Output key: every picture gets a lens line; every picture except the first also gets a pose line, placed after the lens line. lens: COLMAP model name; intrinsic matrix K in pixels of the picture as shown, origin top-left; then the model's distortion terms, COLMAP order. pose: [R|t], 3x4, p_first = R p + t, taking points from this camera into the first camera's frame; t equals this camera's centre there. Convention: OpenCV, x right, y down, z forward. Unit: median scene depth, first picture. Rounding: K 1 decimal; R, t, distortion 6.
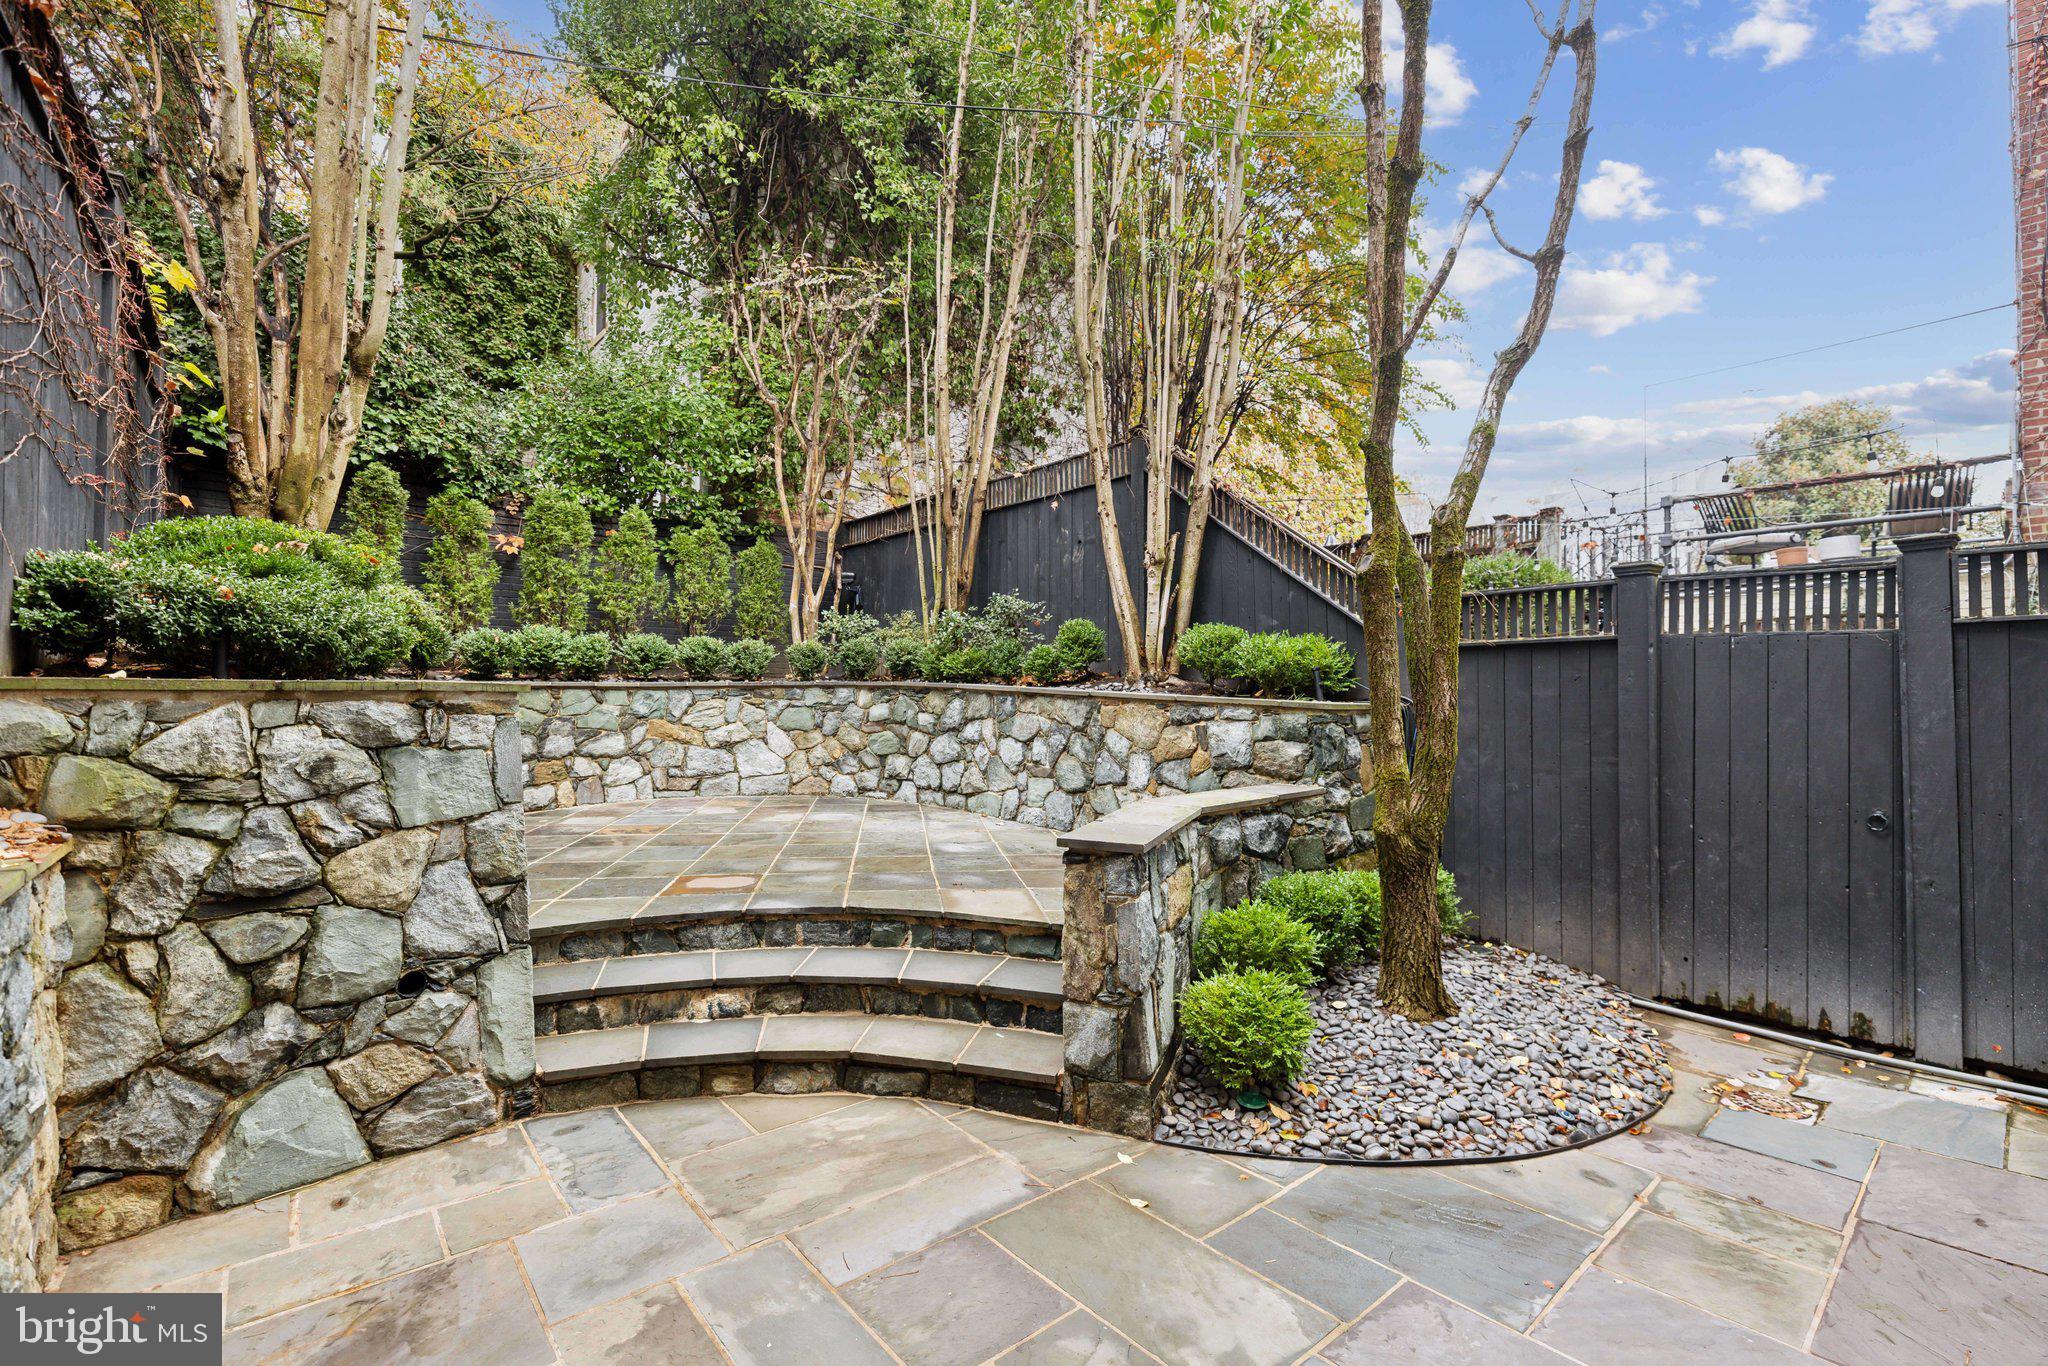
lens RADIAL K [[902.9, 0, 1018.2], [0, 902.9, 693.4], [0, 0, 1]] dist [0.027016, 0.000160]
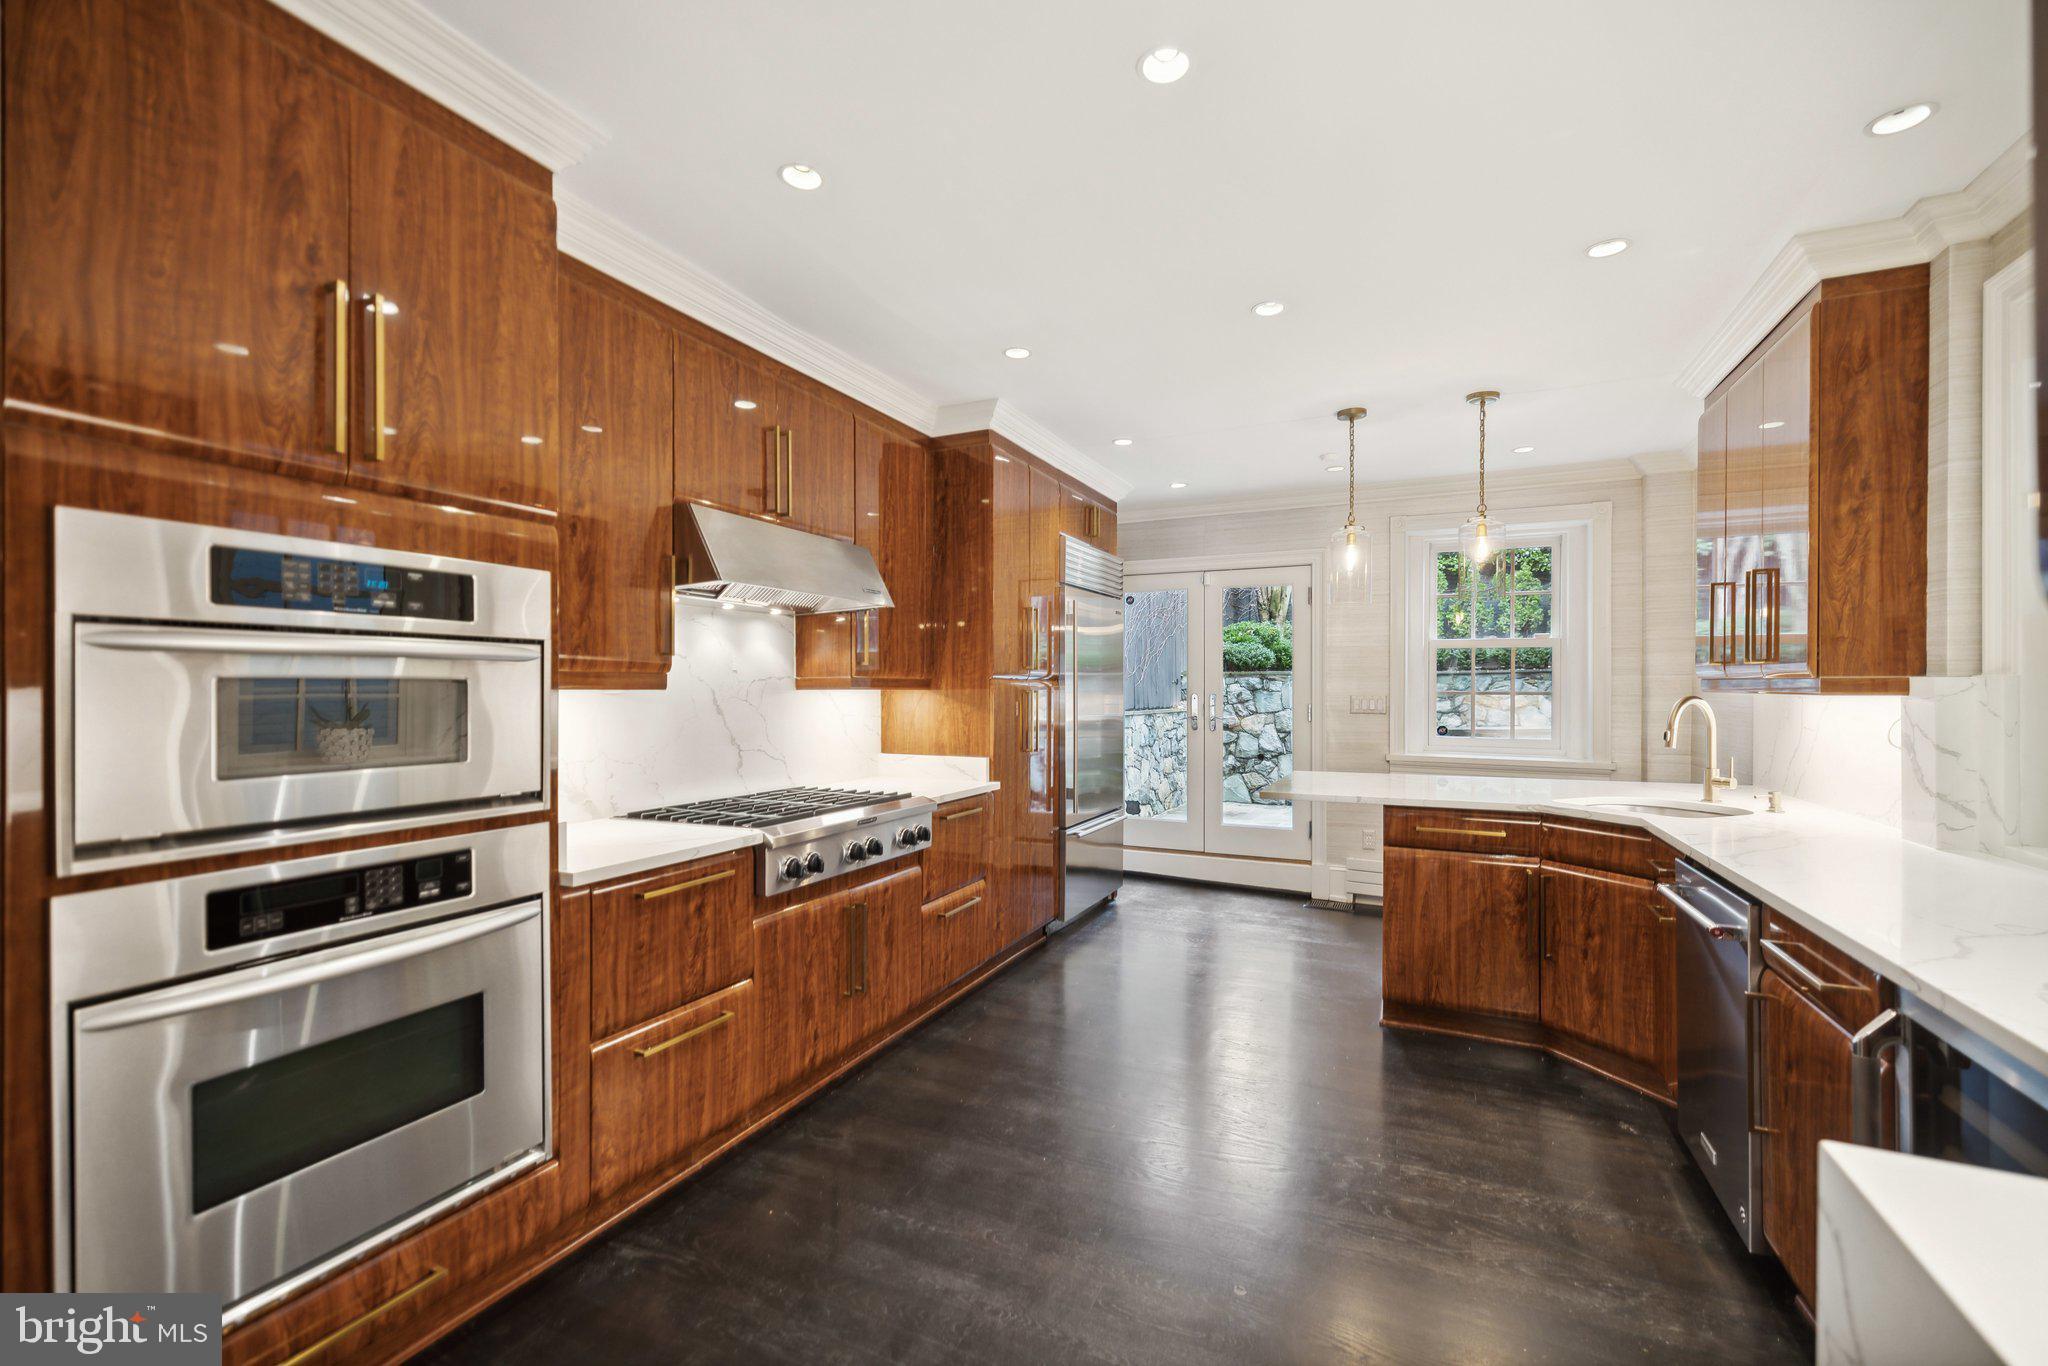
lens RADIAL K [[902.9, 0, 1020.2], [0, 902.9, 686.8], [0, 0, 1]] dist [0.027016, 0.000160]
pose [[0.426733, 0.001692, -0.904376, 2.113938], [0.001086, 0.999997, 0.002384, 0.035764], [0.904377, -0.002000, 0.426730, -1.339278]]
